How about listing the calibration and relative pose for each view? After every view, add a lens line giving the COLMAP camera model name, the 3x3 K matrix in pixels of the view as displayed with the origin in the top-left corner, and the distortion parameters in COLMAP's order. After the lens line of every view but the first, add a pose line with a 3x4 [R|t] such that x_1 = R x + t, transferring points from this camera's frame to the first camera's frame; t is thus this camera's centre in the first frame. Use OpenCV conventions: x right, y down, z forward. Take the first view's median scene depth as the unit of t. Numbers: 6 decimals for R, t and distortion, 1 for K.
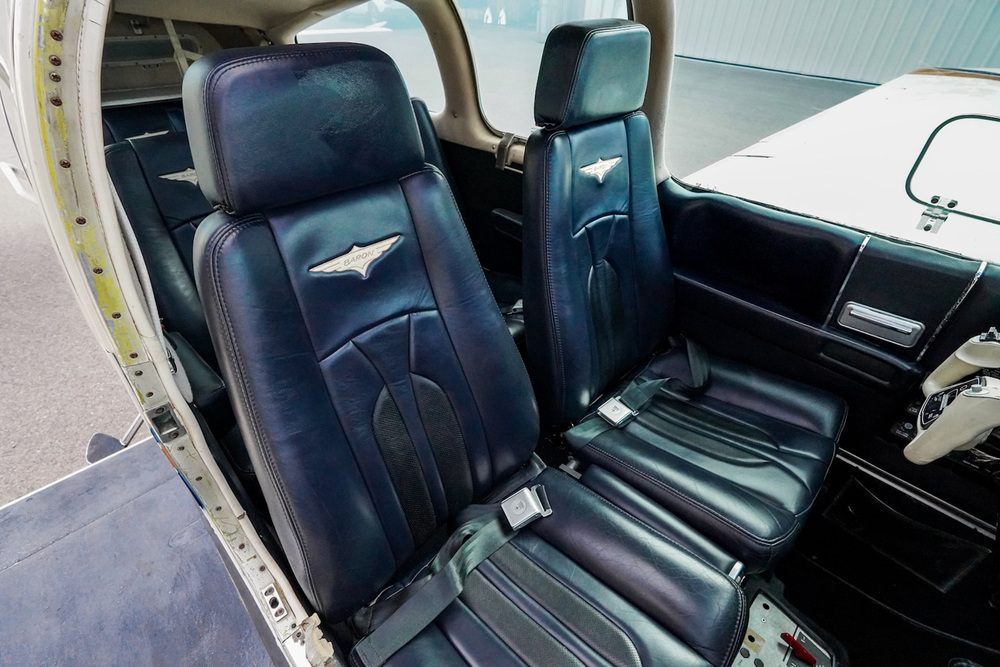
lens RADIAL K [[456.5, 0, 500.0], [0, 456.5, 333.5], [0, 0, 1]] dist [0.001846, 0.000599]
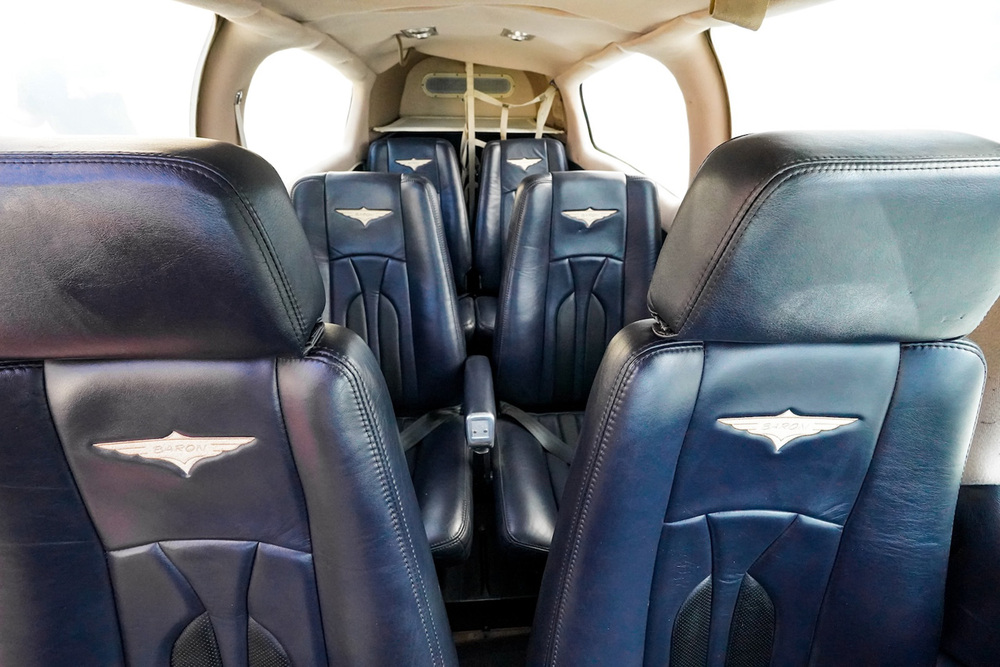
lens RADIAL K [[456.5, 0, 500.0], [0, 456.5, 333.5], [0, 0, 1]] dist [0.001846, 0.000599]
pose [[0.759783, 0.371086, -0.533877, 0.201323], [-0.403494, 0.912988, 0.060368, -0.339666], [0.509825, 0.169549, 0.843405, 0.420193]]
